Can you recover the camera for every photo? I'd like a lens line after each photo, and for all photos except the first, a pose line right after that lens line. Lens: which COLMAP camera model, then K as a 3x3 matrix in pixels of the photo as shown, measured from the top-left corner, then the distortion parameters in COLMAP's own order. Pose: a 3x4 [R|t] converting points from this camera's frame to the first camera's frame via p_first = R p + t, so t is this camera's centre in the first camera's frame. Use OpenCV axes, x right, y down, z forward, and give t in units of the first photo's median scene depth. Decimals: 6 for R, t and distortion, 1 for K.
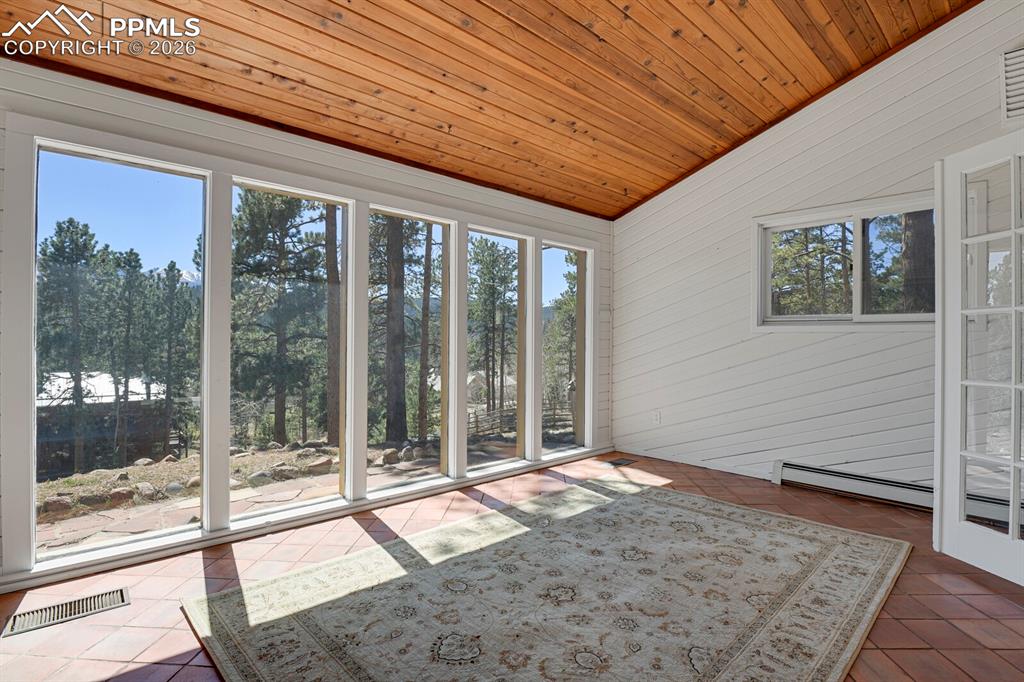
lens RADIAL K [[499.0, 0, 510.4], [0, 499.0, 343.0], [0, 0, 1]] dist [-0.022449, -0.005463]
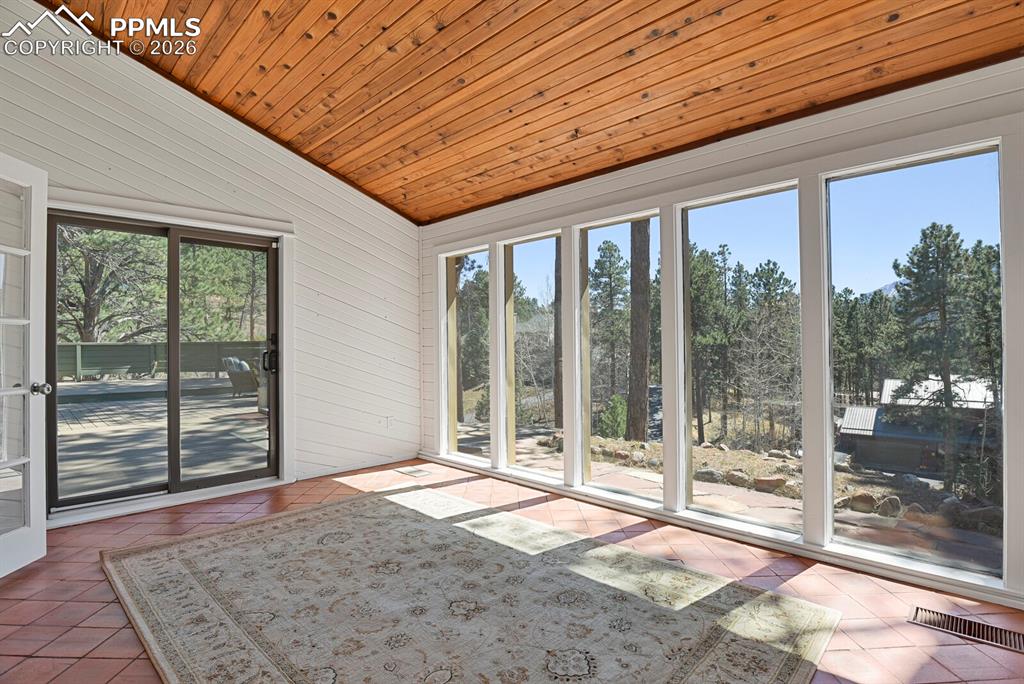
lens RADIAL K [[499.0, 0, 511.5], [0, 499.0, 341.9], [0, 0, 1]] dist [-0.022449, -0.005463]
pose [[0.050017, -0.013552, -0.998656, 0.825938], [0.006851, 0.999889, -0.013226, -0.003941], [0.998725, -0.006180, 0.050104, 0.793324]]
